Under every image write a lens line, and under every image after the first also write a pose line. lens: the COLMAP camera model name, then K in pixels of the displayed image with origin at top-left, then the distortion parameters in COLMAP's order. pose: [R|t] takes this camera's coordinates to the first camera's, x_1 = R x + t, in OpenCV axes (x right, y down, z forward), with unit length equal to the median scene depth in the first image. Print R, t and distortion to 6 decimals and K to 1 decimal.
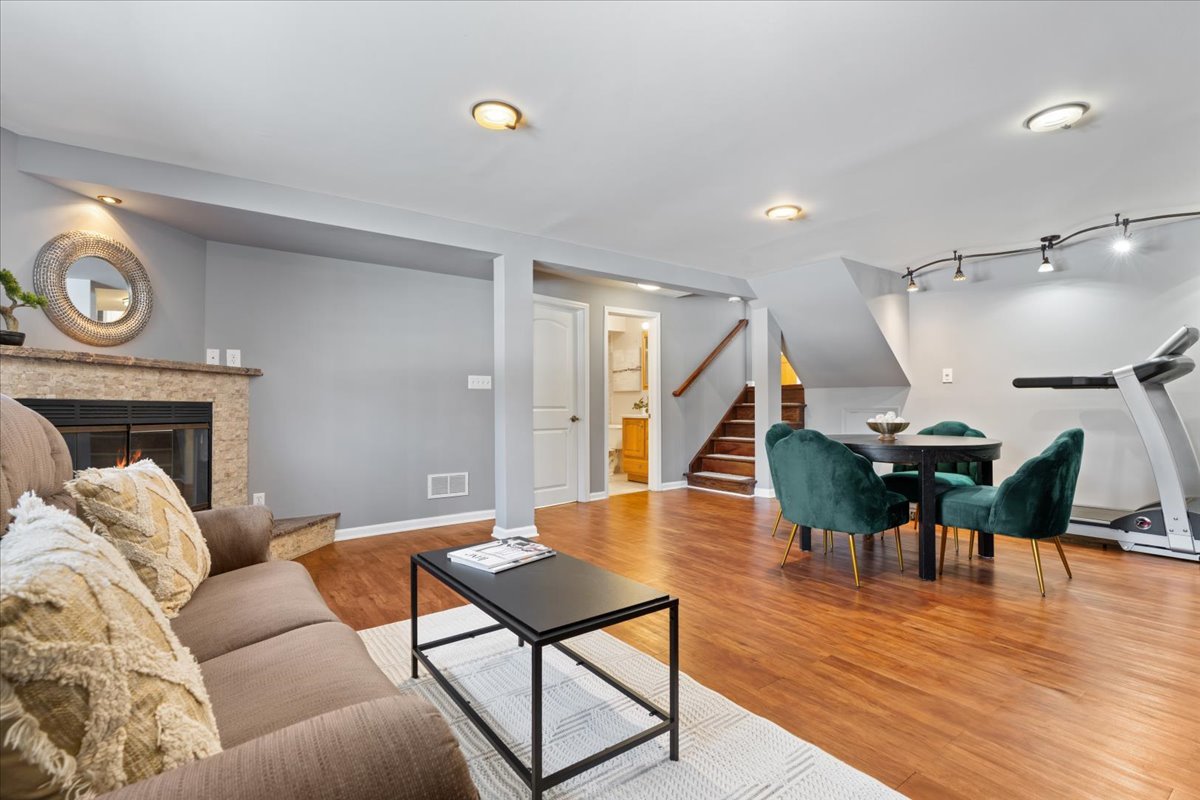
lens RADIAL K [[553.5, 0, 596.0], [0, 553.5, 400.7], [0, 0, 1]] dist [0.000363, 0.000045]
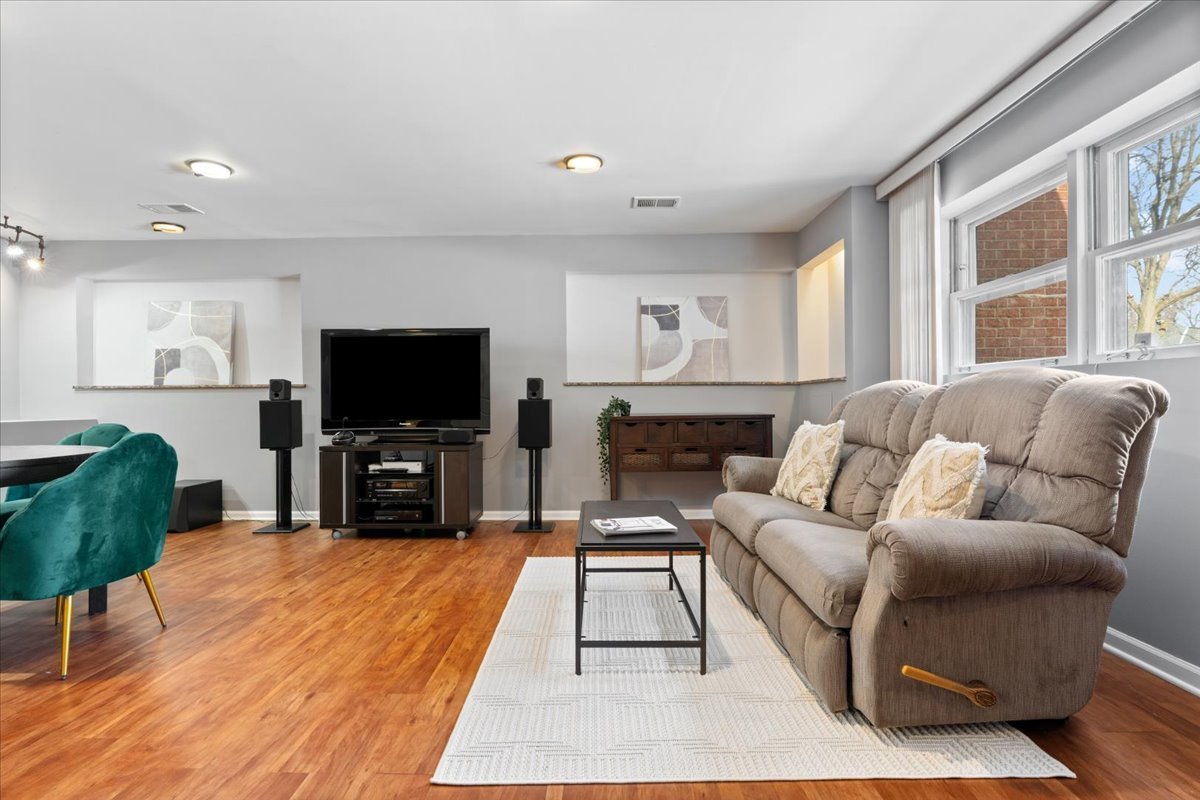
lens RADIAL K [[553.5, 0, 597.7], [0, 553.5, 400.1], [0, 0, 1]] dist [0.000363, 0.000045]
pose [[-0.800532, 0.011610, 0.599178, -0.681681], [0.006861, 0.999924, -0.010210, 0.027792], [-0.599251, -0.004062, -0.800551, 1.673026]]
